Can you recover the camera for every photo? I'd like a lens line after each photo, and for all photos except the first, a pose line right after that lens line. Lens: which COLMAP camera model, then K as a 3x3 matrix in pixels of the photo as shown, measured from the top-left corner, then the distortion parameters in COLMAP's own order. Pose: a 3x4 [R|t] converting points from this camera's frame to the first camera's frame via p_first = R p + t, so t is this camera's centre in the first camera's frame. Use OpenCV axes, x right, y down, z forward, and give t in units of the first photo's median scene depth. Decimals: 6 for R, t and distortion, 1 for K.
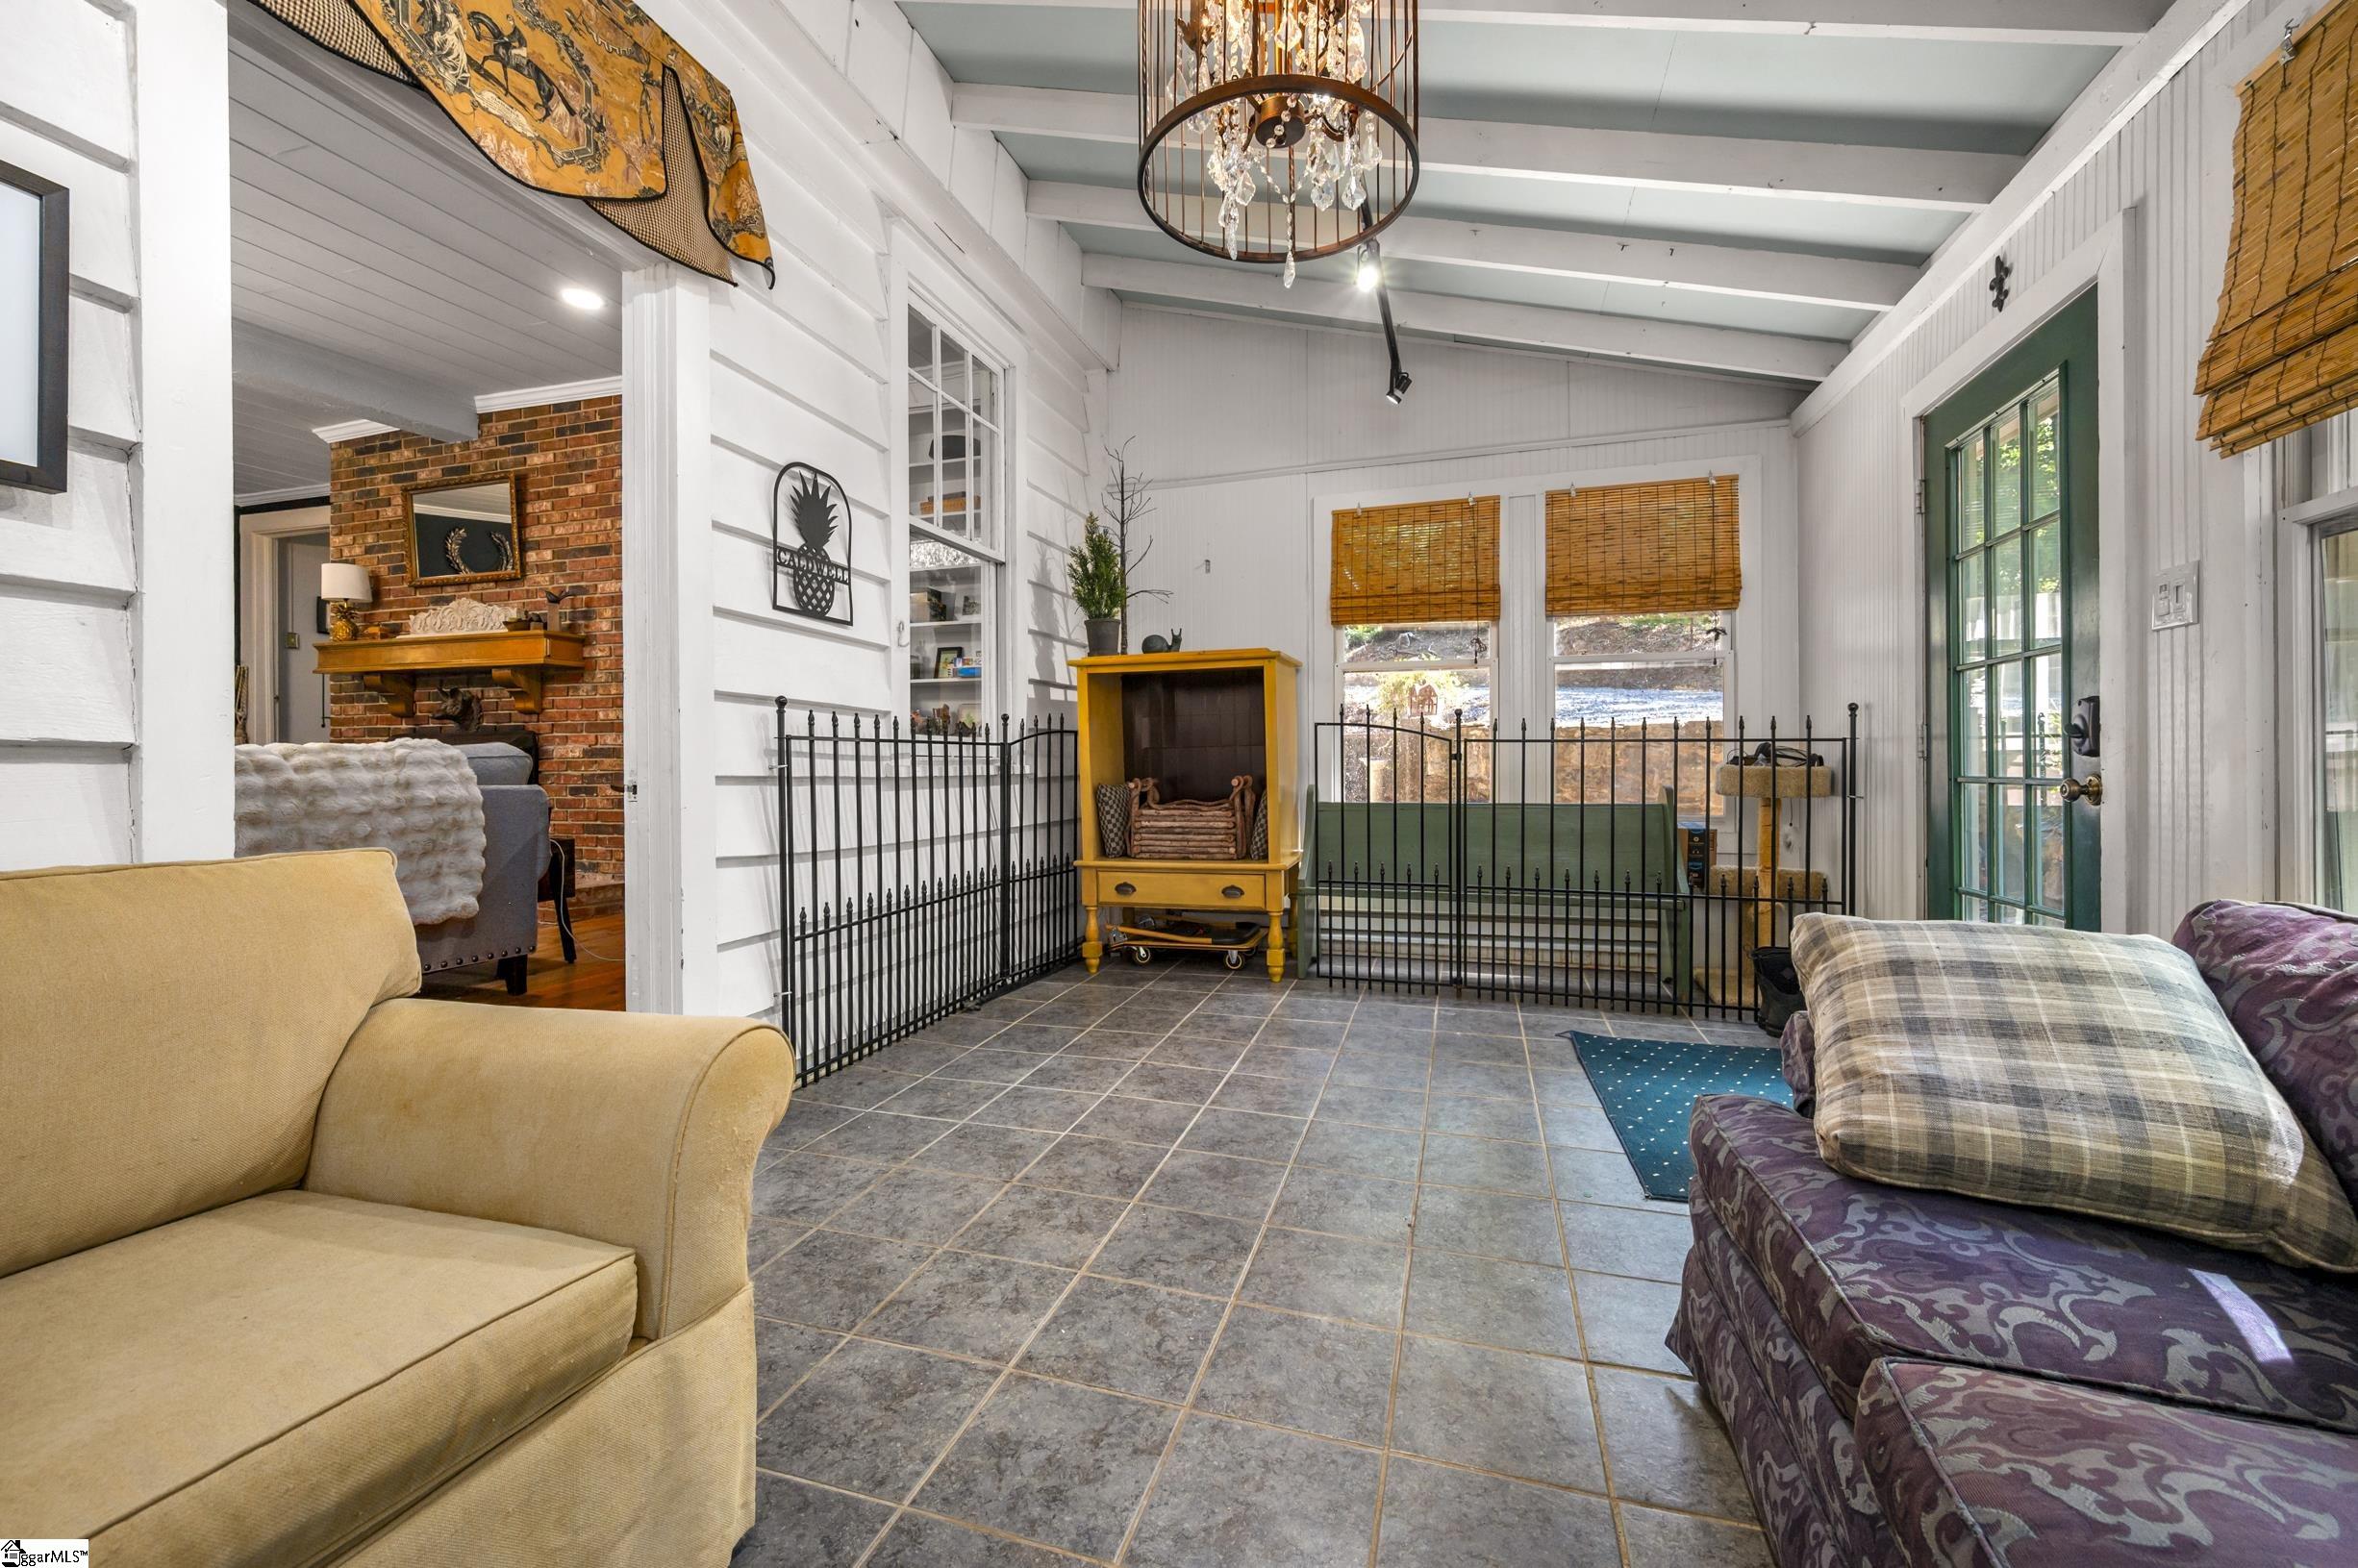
lens RADIAL K [[947.4, 0, 1182.9], [0, 947.4, 774.4], [0, 0, 1]] dist [-0.000924, -0.000117]
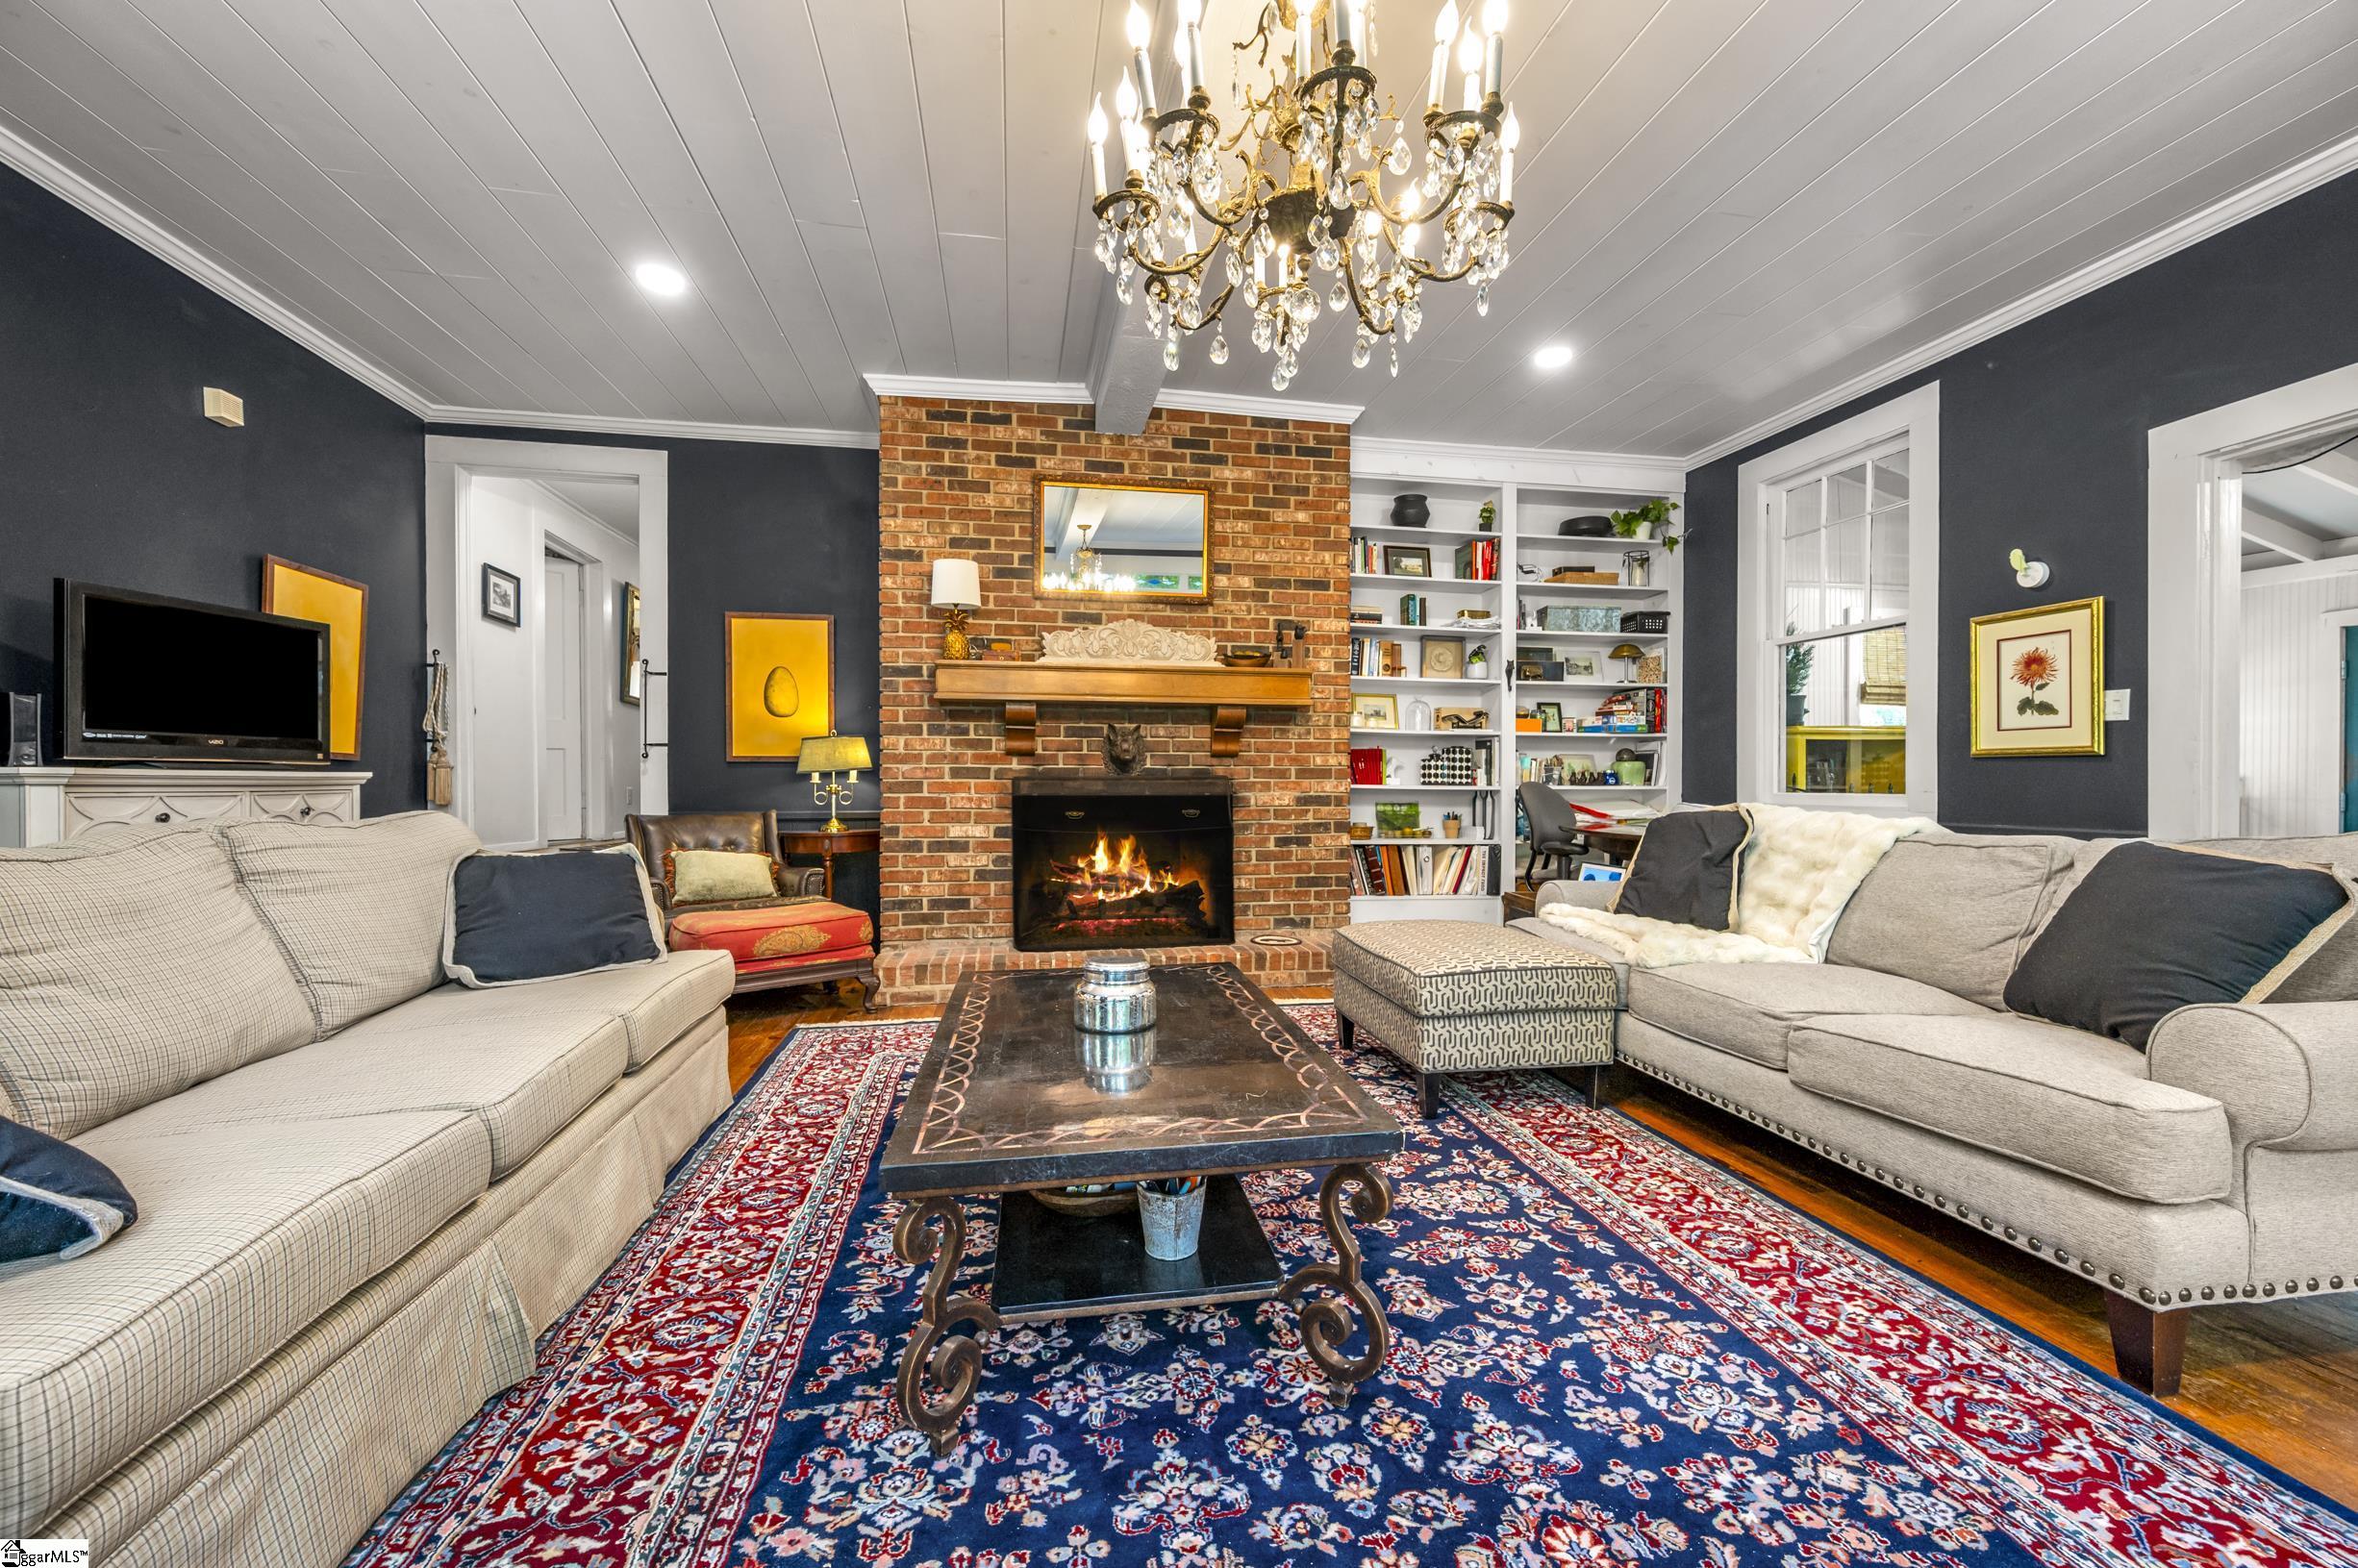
lens RADIAL K [[940.2, 0, 1187.6], [0, 940.2, 788.1], [0, 0, 1]] dist [0.000020, -0.000011]
pose [[0.888091, 0.000939, 0.459667, -1.114806], [-0.002044, 0.999996, 0.001906, -0.035410], [-0.459664, -0.002633, 0.888089, 0.222602]]
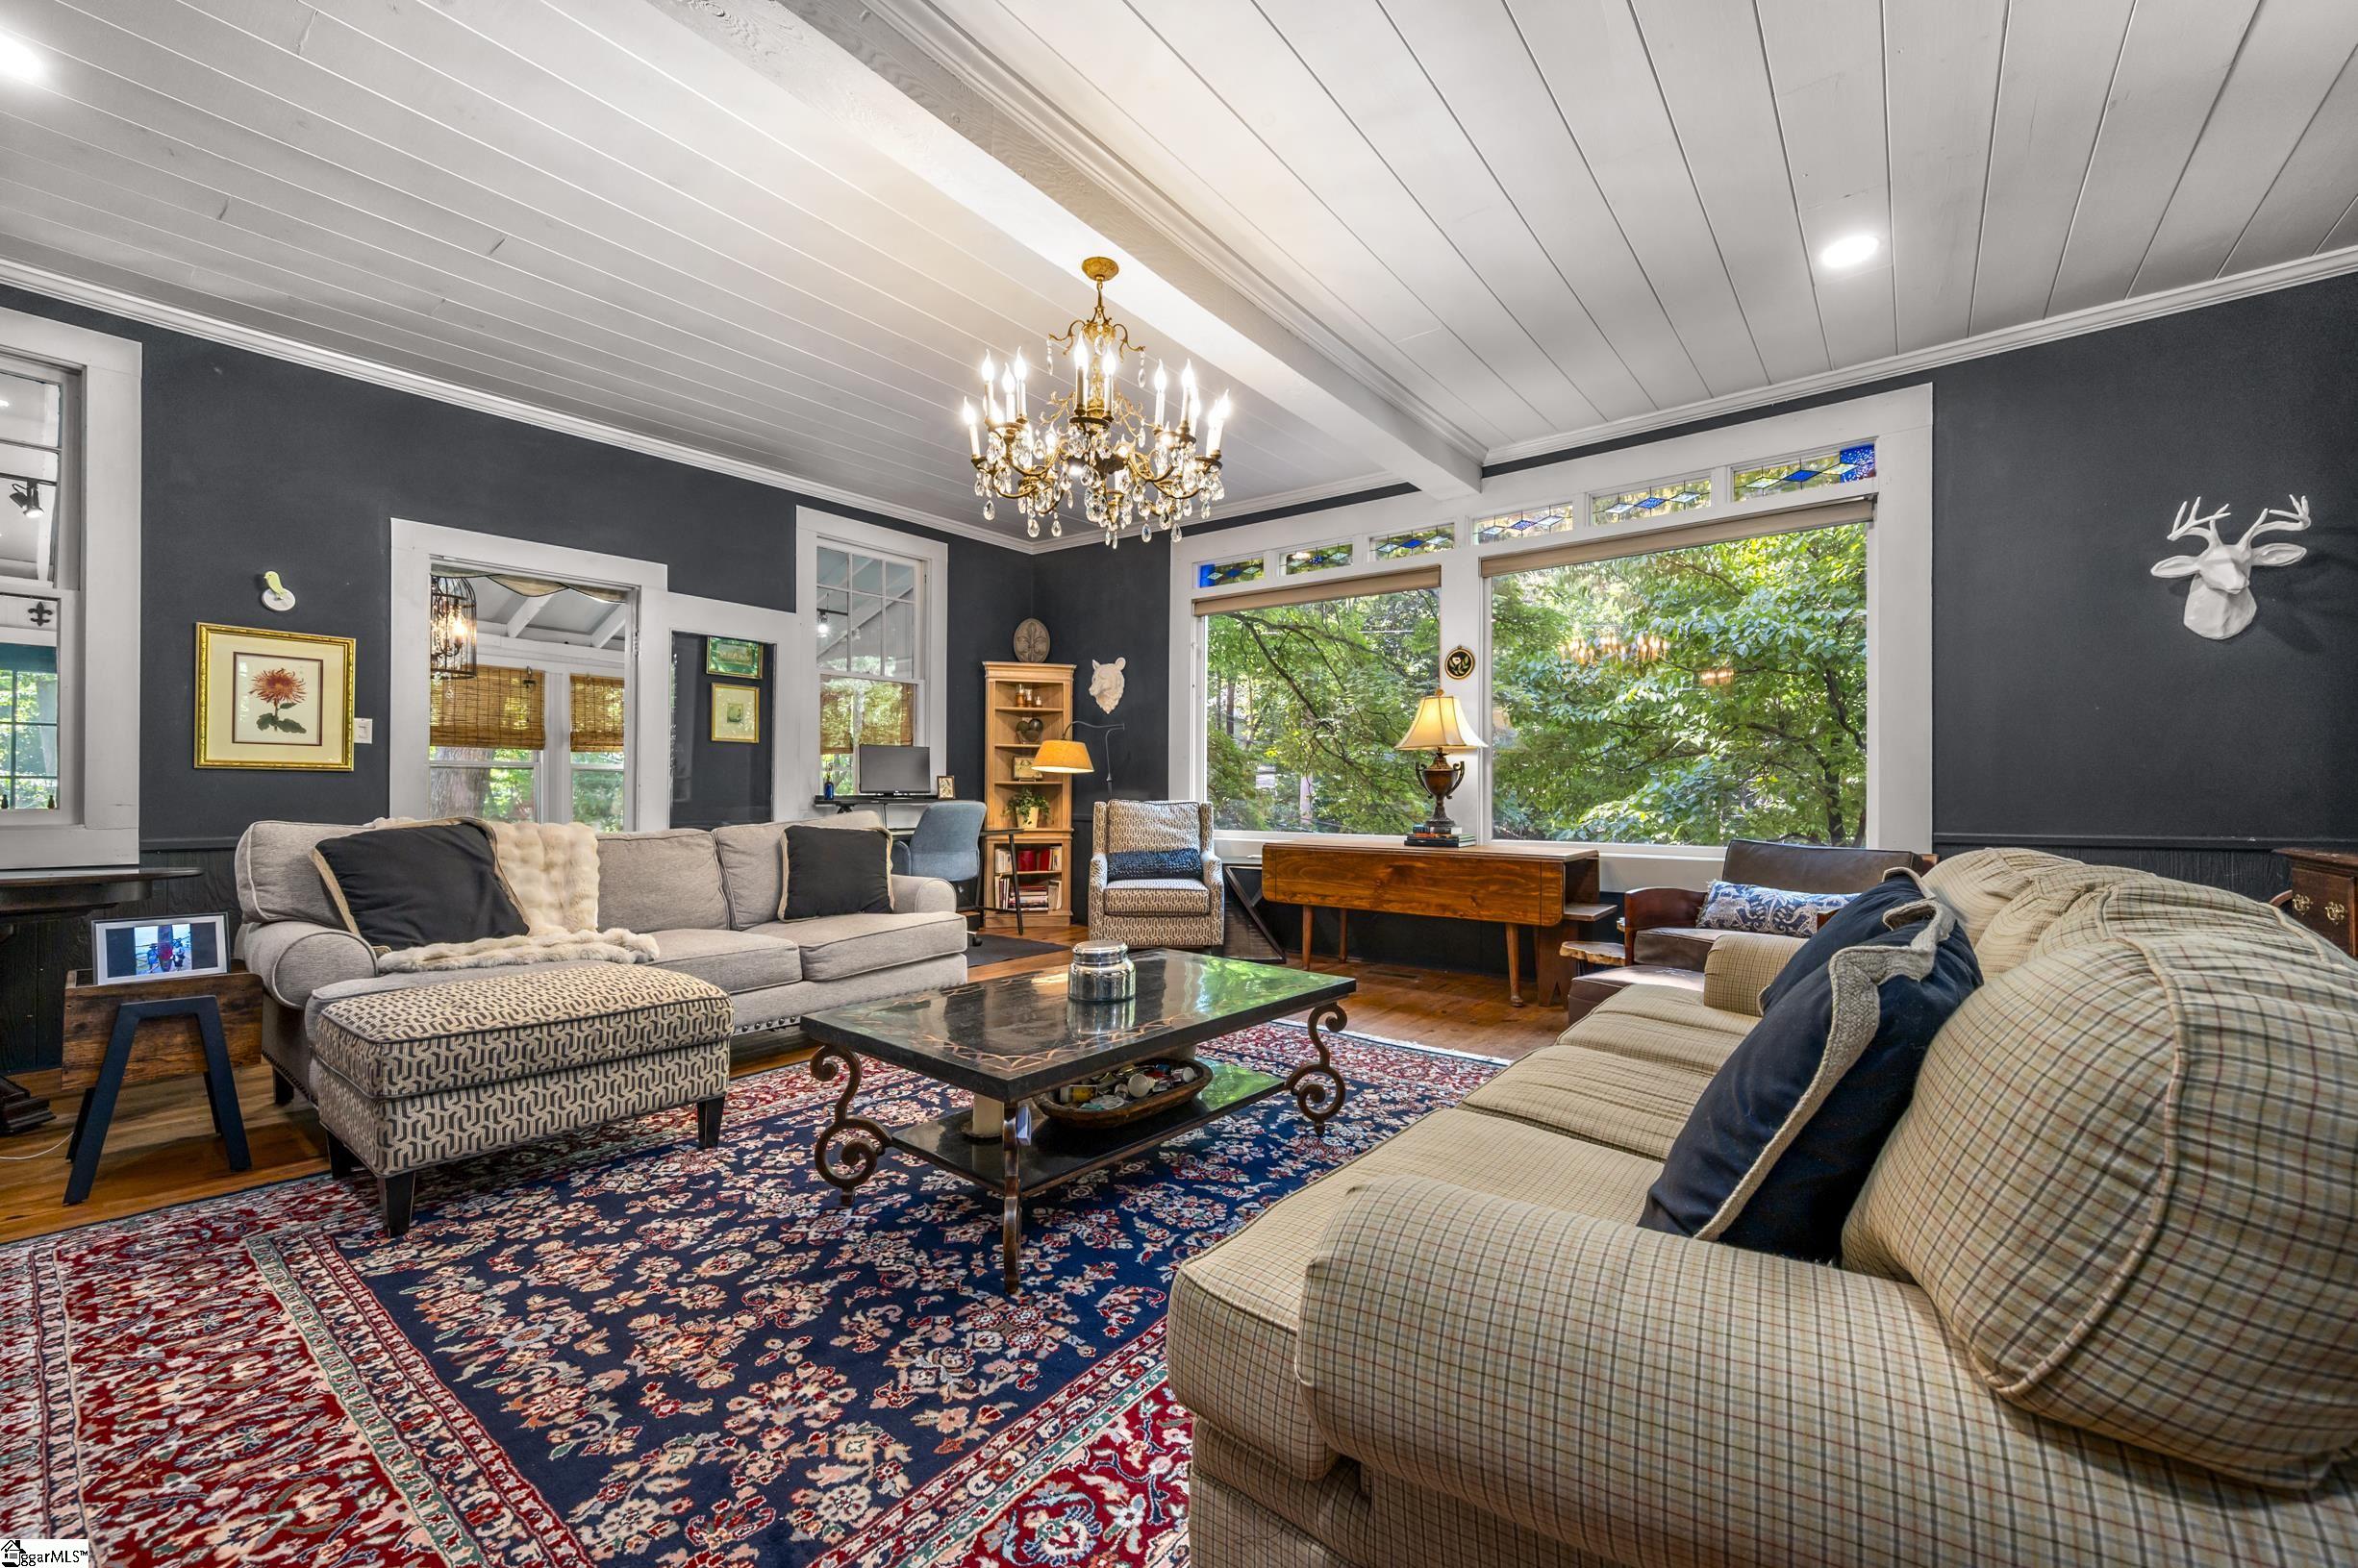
lens RADIAL K [[940.2, 0, 1187.6], [0, 940.2, 788.1], [0, 0, 1]] dist [0.000020, -0.000011]
pose [[-0.935494, 0.002922, 0.353329, -1.170069], [0.001017, 0.999984, -0.005579, -0.039625], [-0.353340, -0.004860, -0.935482, 0.985114]]
